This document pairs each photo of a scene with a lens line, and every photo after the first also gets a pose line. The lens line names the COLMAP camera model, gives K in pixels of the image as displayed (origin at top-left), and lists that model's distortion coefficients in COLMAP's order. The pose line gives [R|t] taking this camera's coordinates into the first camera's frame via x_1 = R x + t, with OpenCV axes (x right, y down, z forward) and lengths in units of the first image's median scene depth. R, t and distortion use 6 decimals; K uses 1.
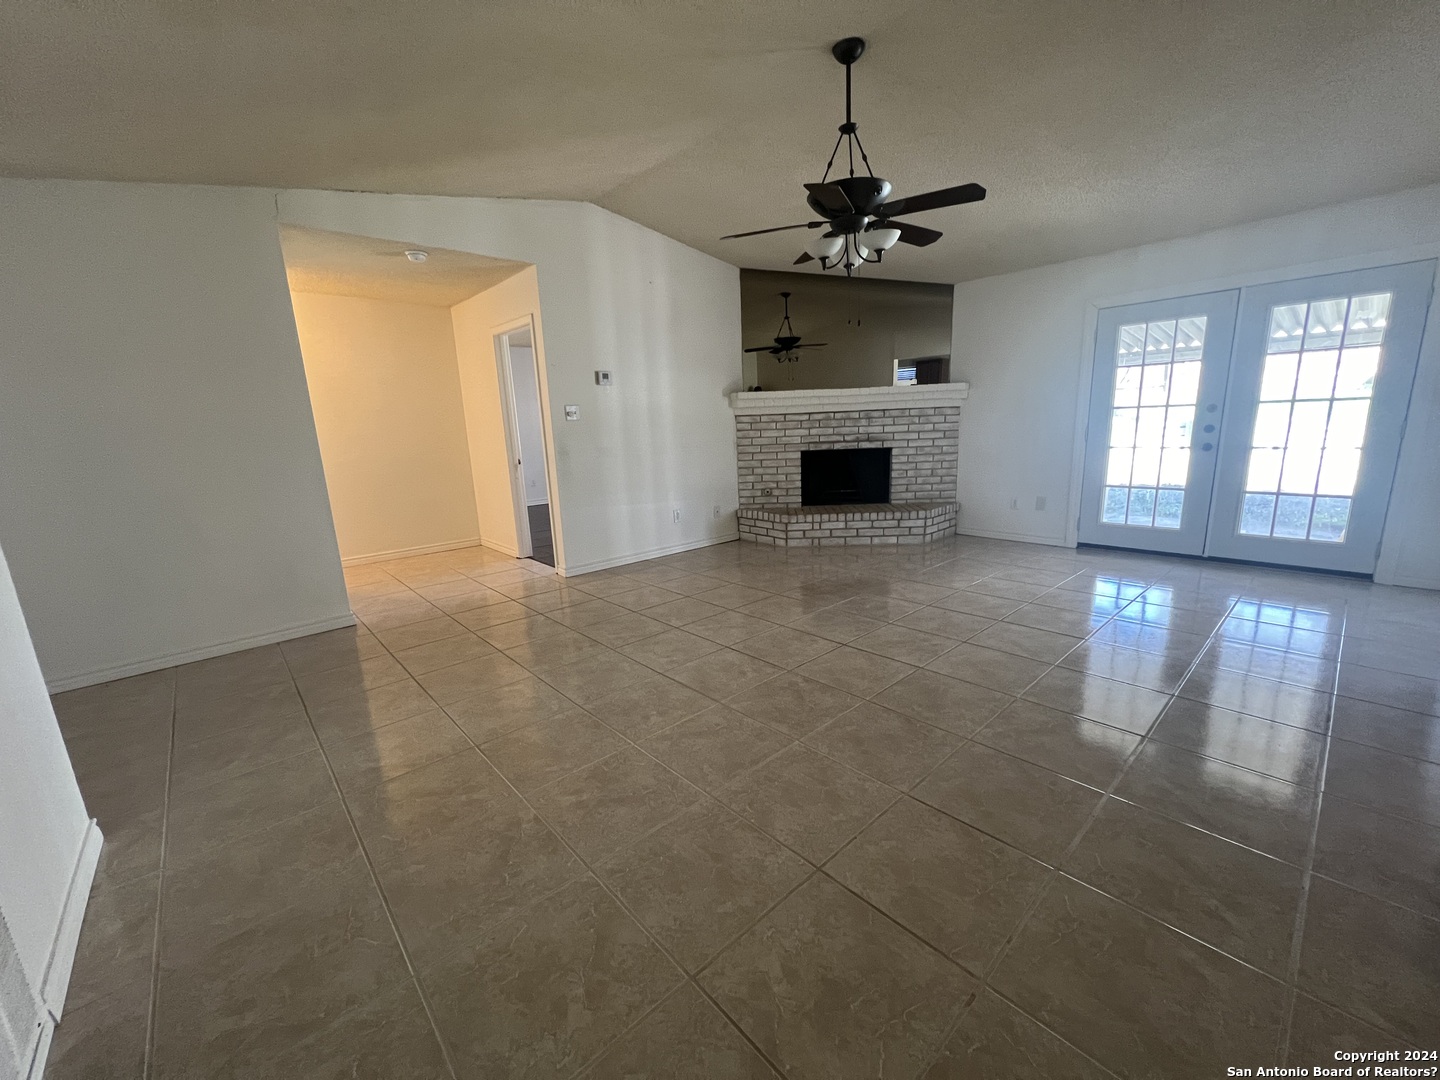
lens RADIAL K [[574.0, 0, 723.6], [0, 574.0, 544.8], [0, 0, 1]] dist [-0.000228, 0.000761]
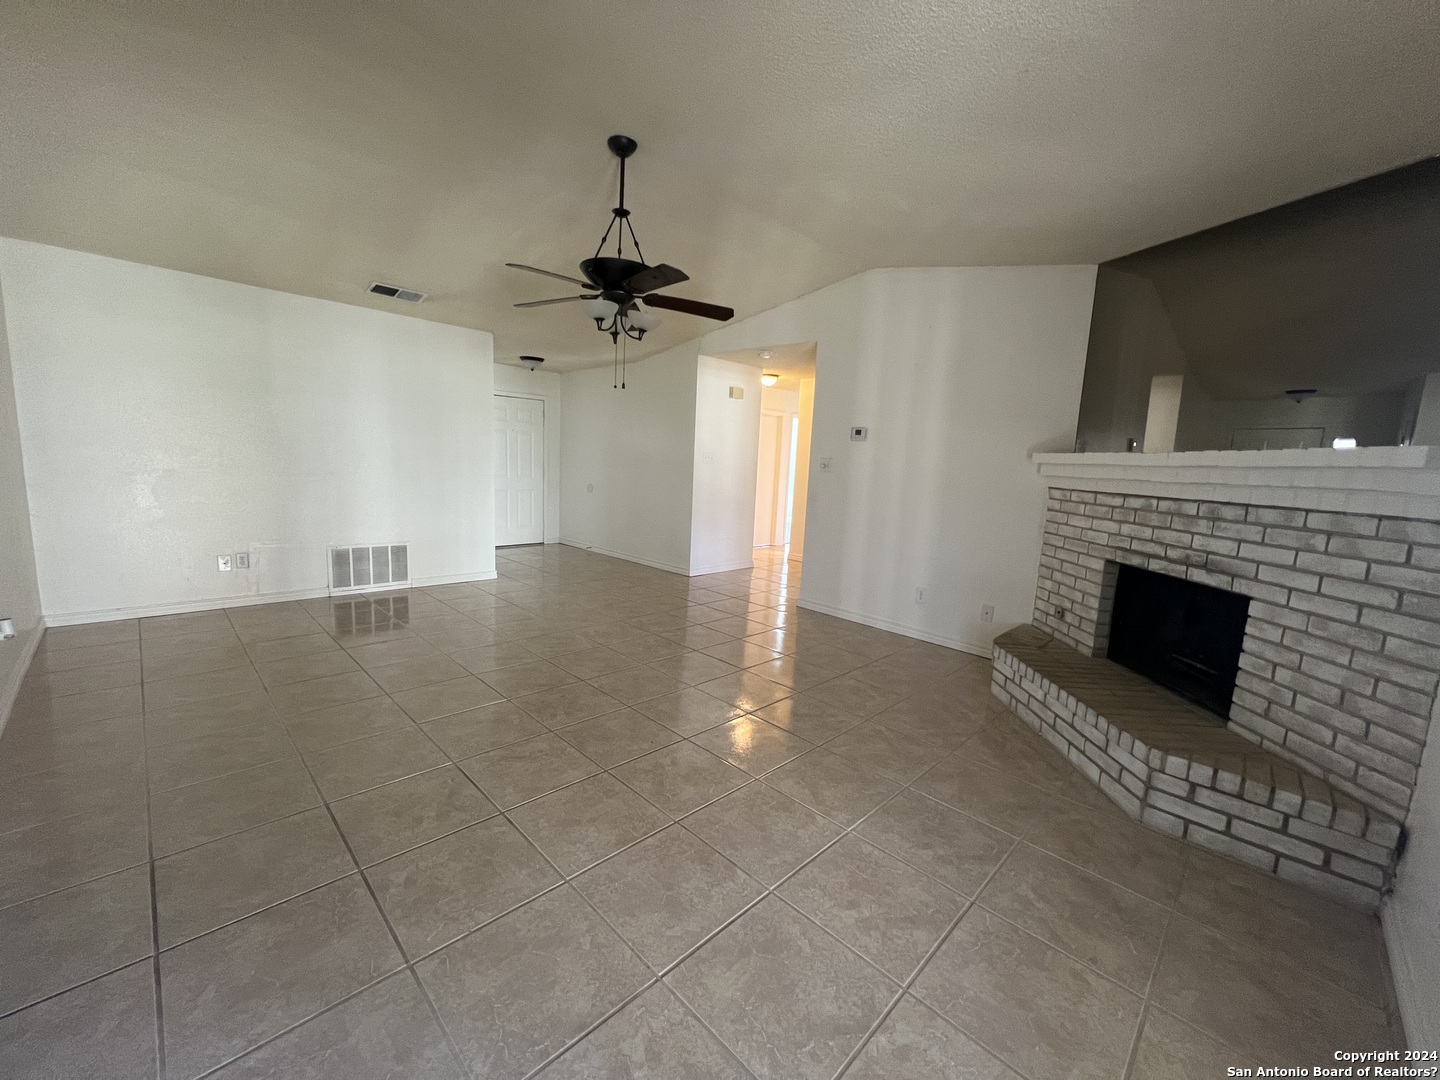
lens RADIAL K [[574.0, 0, 721.8], [0, 574.0, 546.8], [0, 0, 1]] dist [-0.000228, 0.000761]
pose [[0.053458, 0.192899, -0.979761, 0.674716], [-0.265992, 0.948466, 0.172224, -0.175422], [0.962492, 0.251402, 0.102012, 0.591080]]
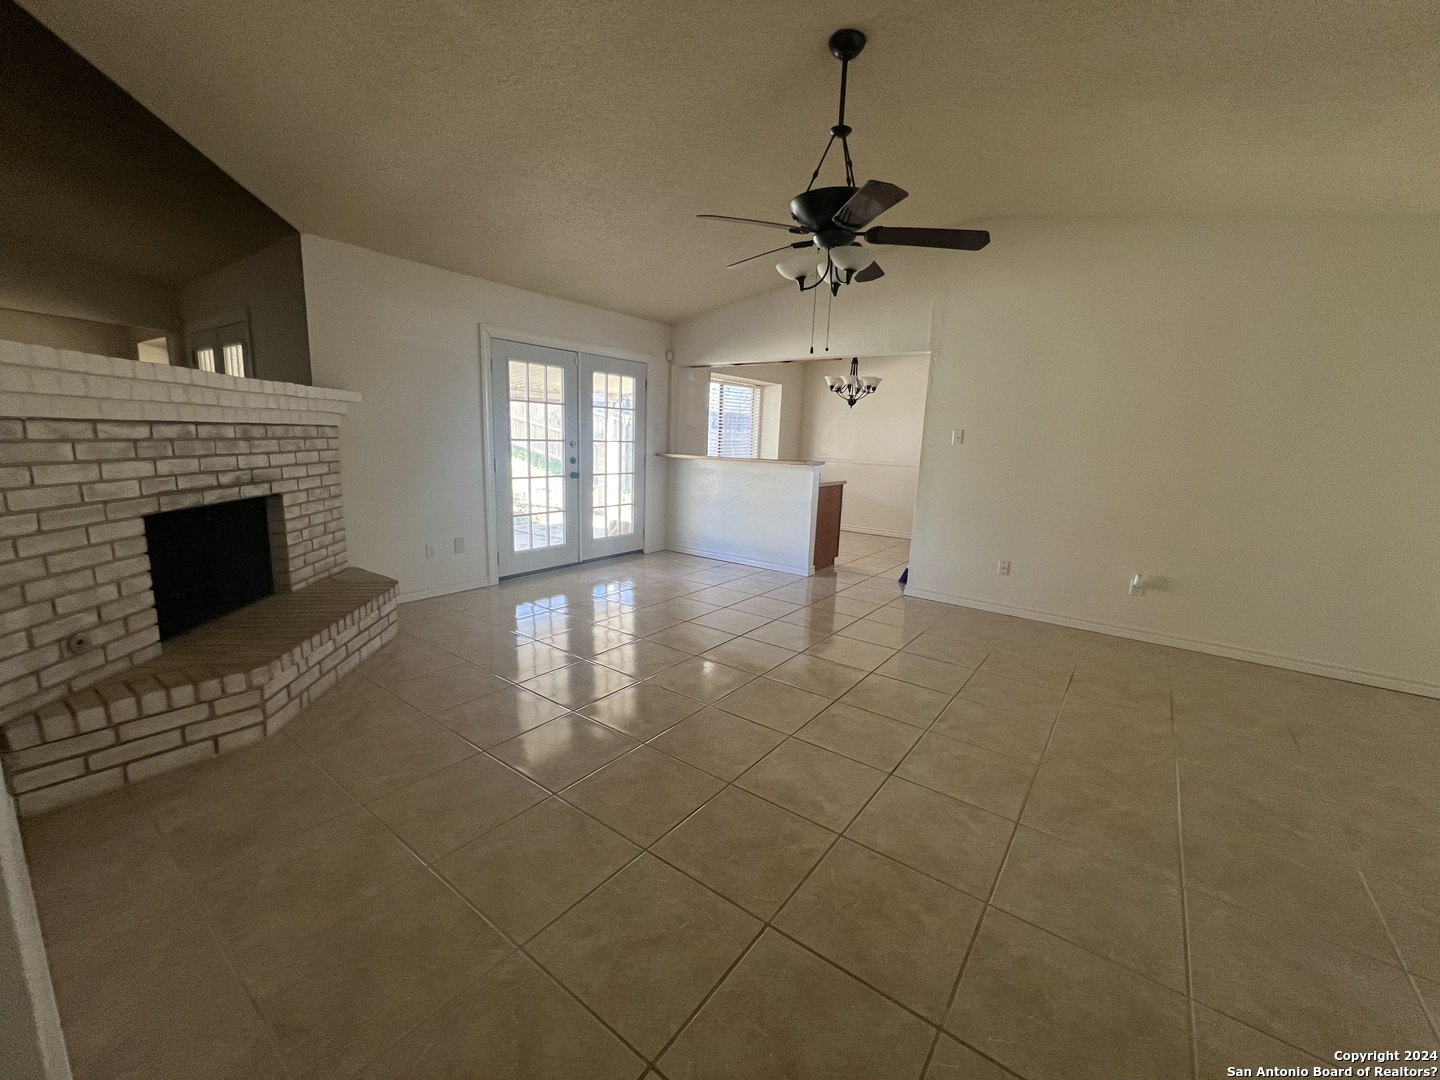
lens RADIAL K [[574.9, 0, 721.4], [0, 574.9, 546.1], [0, 0, 1]] dist [0.000028, 0.000591]
pose [[-0.191099, -0.151110, 0.969869, -0.335700], [0.180674, 0.965782, 0.186072, -0.148155], [-0.964799, 0.210788, -0.157259, 0.696032]]
